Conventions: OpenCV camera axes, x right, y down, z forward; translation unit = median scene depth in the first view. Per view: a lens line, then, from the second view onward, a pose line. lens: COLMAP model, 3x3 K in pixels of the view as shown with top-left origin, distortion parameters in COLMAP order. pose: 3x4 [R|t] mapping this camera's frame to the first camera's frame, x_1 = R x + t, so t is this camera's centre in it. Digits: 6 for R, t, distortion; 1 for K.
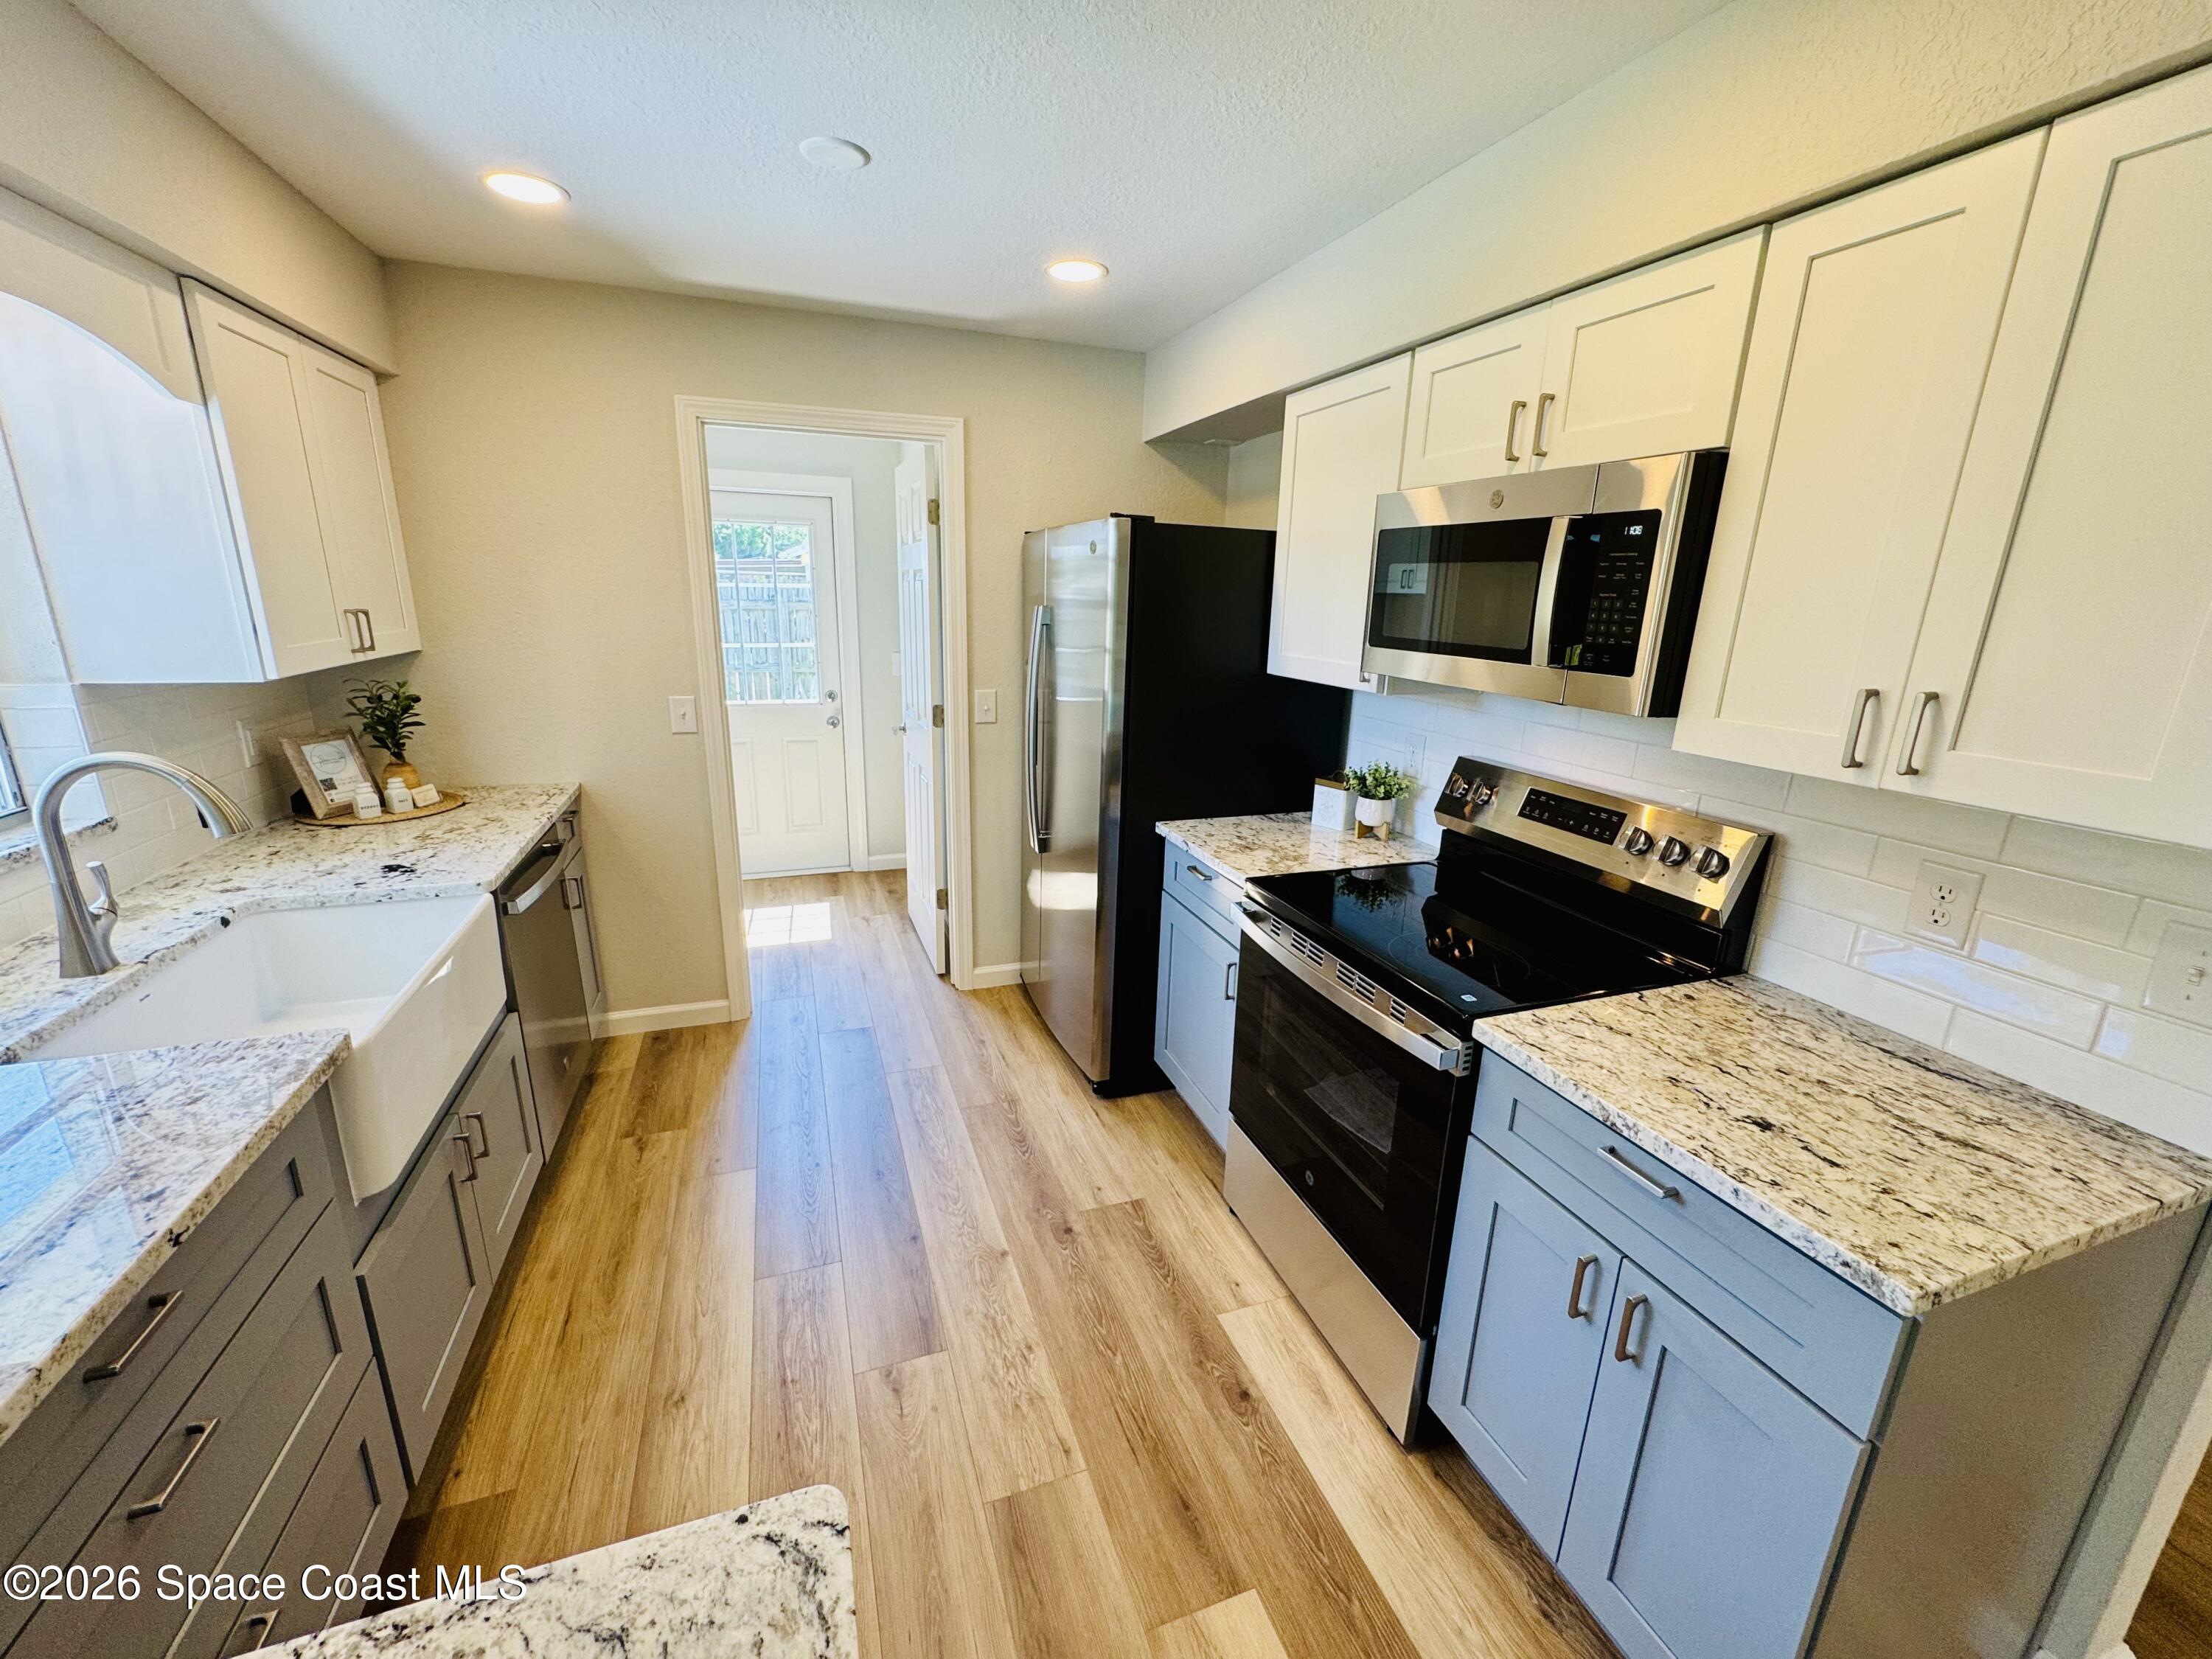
lens RADIAL K [[887.7, 0, 1111.0], [0, 887.7, 829.0], [0, 0, 1]] dist [-0.002011, -0.000188]
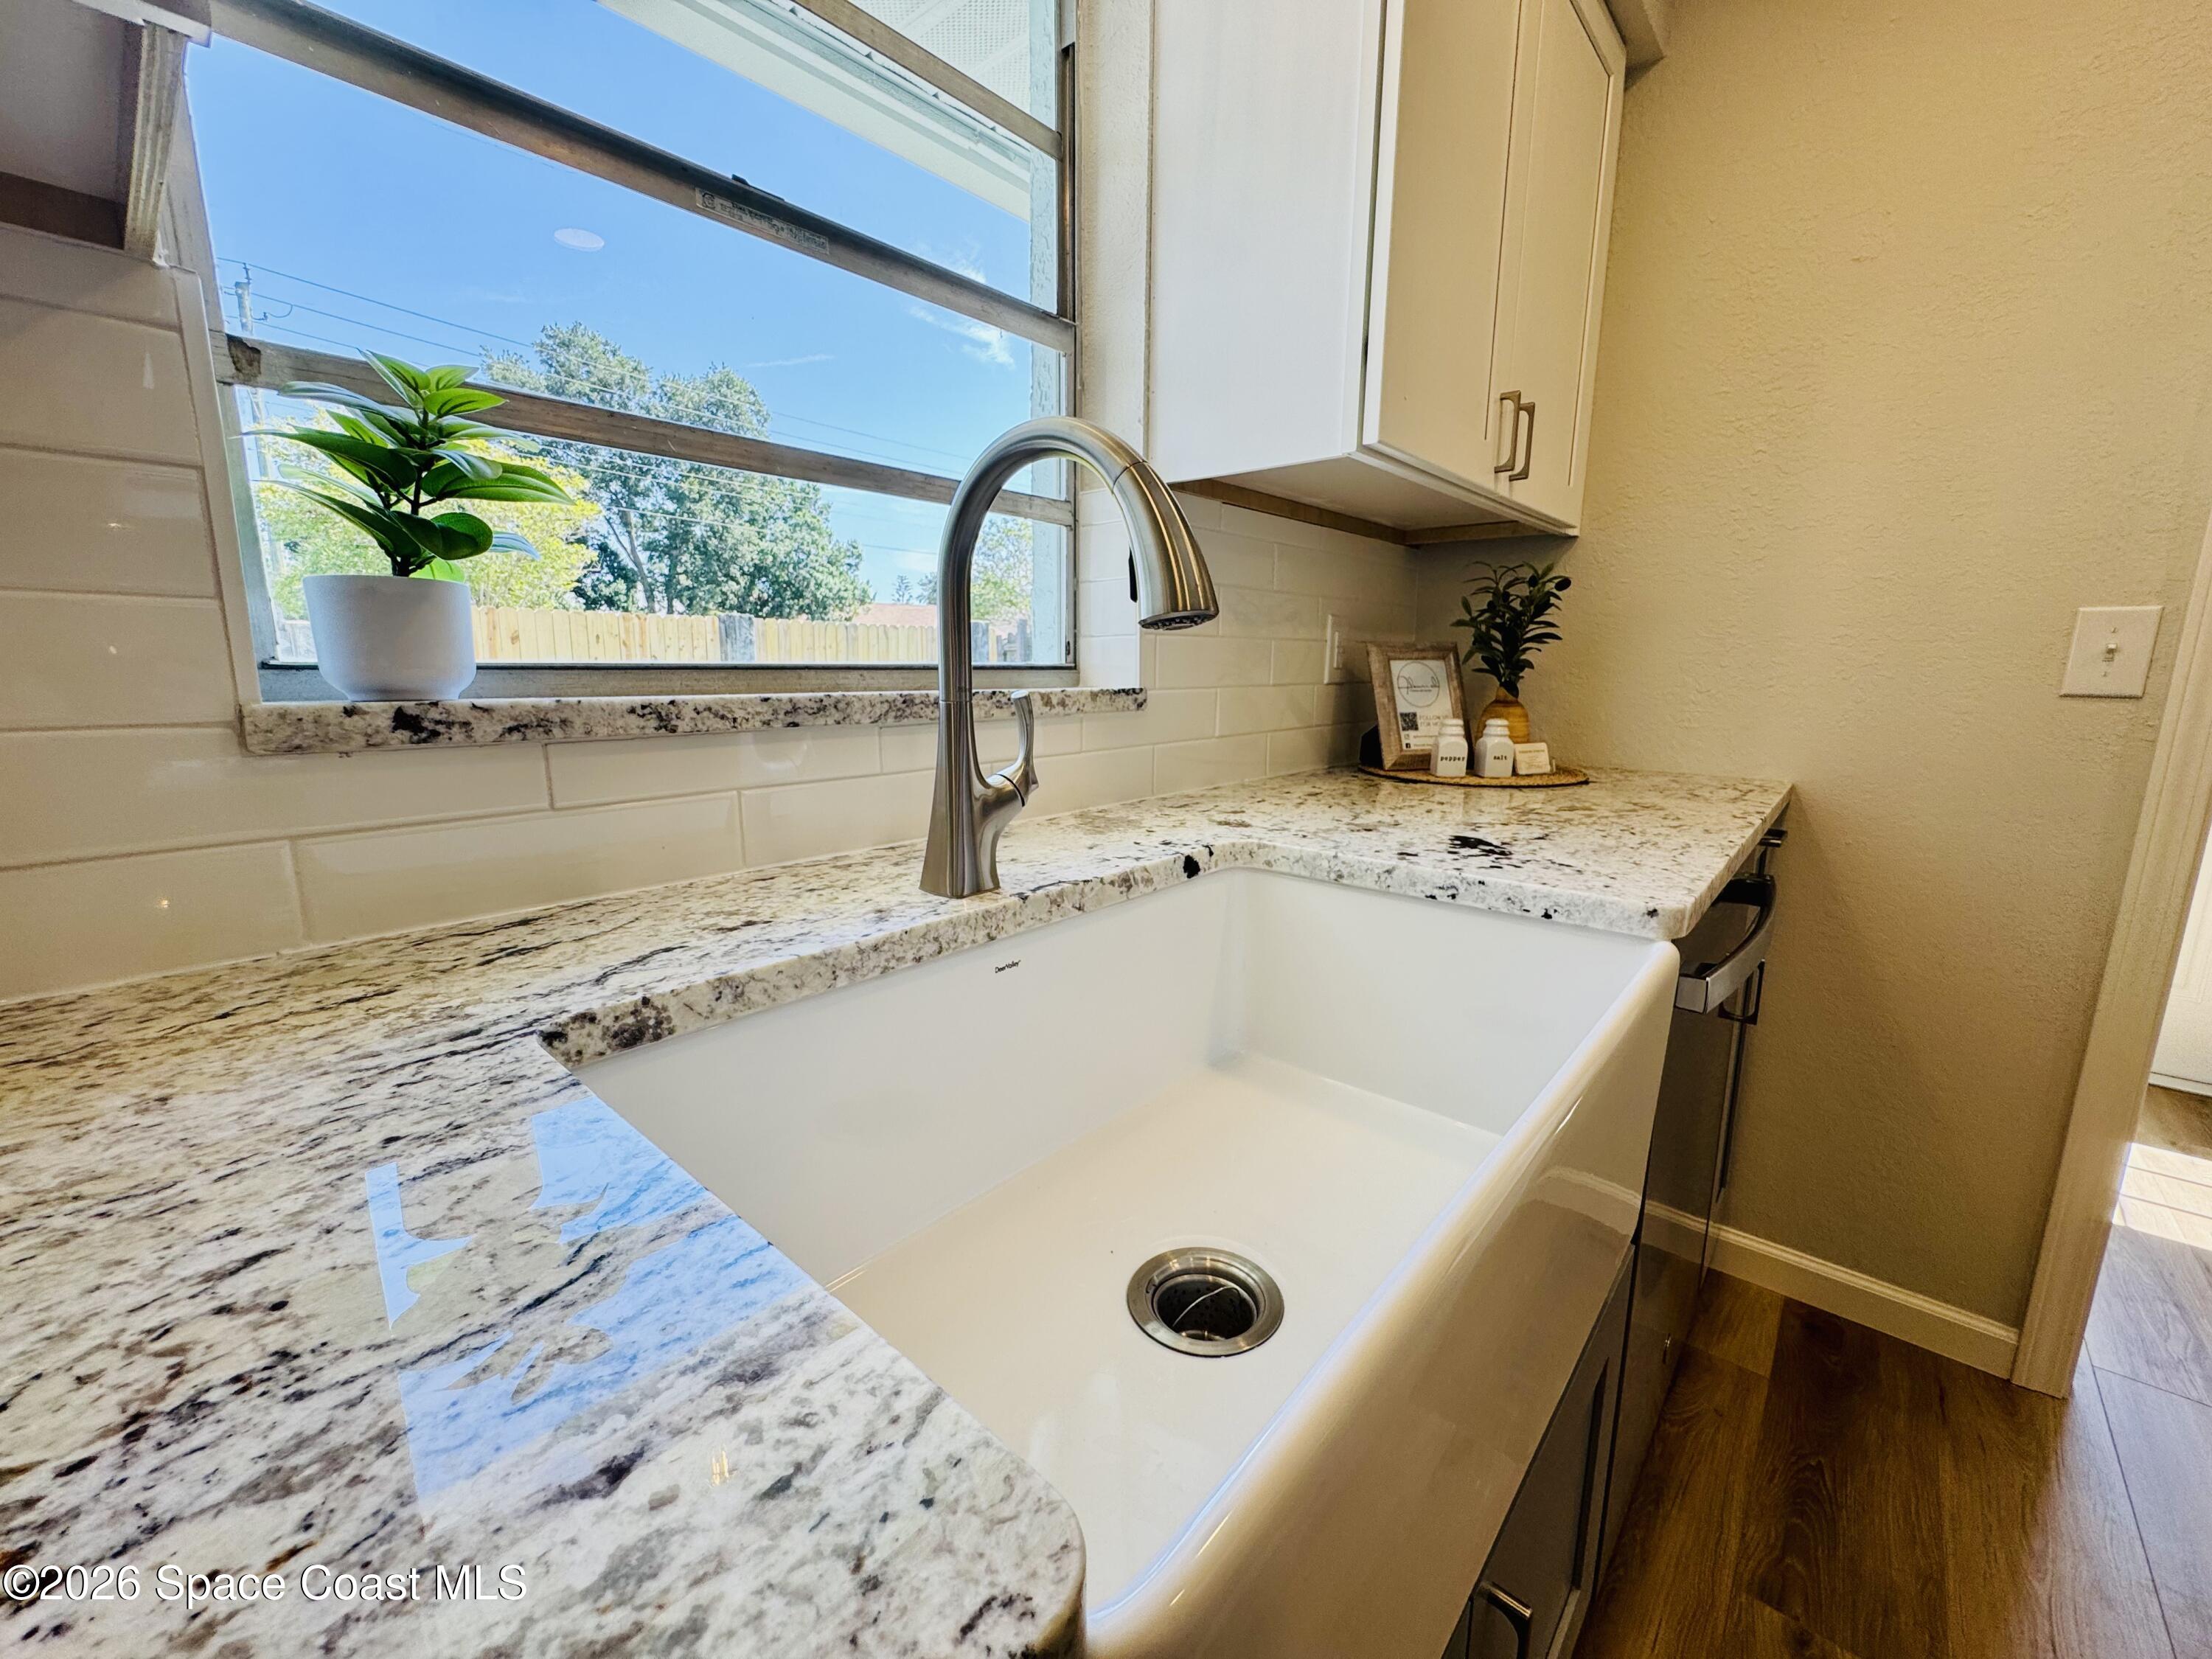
lens RADIAL K [[887.7, 0, 1111.0], [0, 887.7, 829.0], [0, 0, 1]] dist [-0.002011, -0.000188]
pose [[0.482372, 0.138777, -0.864903, -0.420963], [-0.225187, 0.973833, 0.030664, 0.057199], [0.846527, 0.179973, 0.501001, 0.510869]]
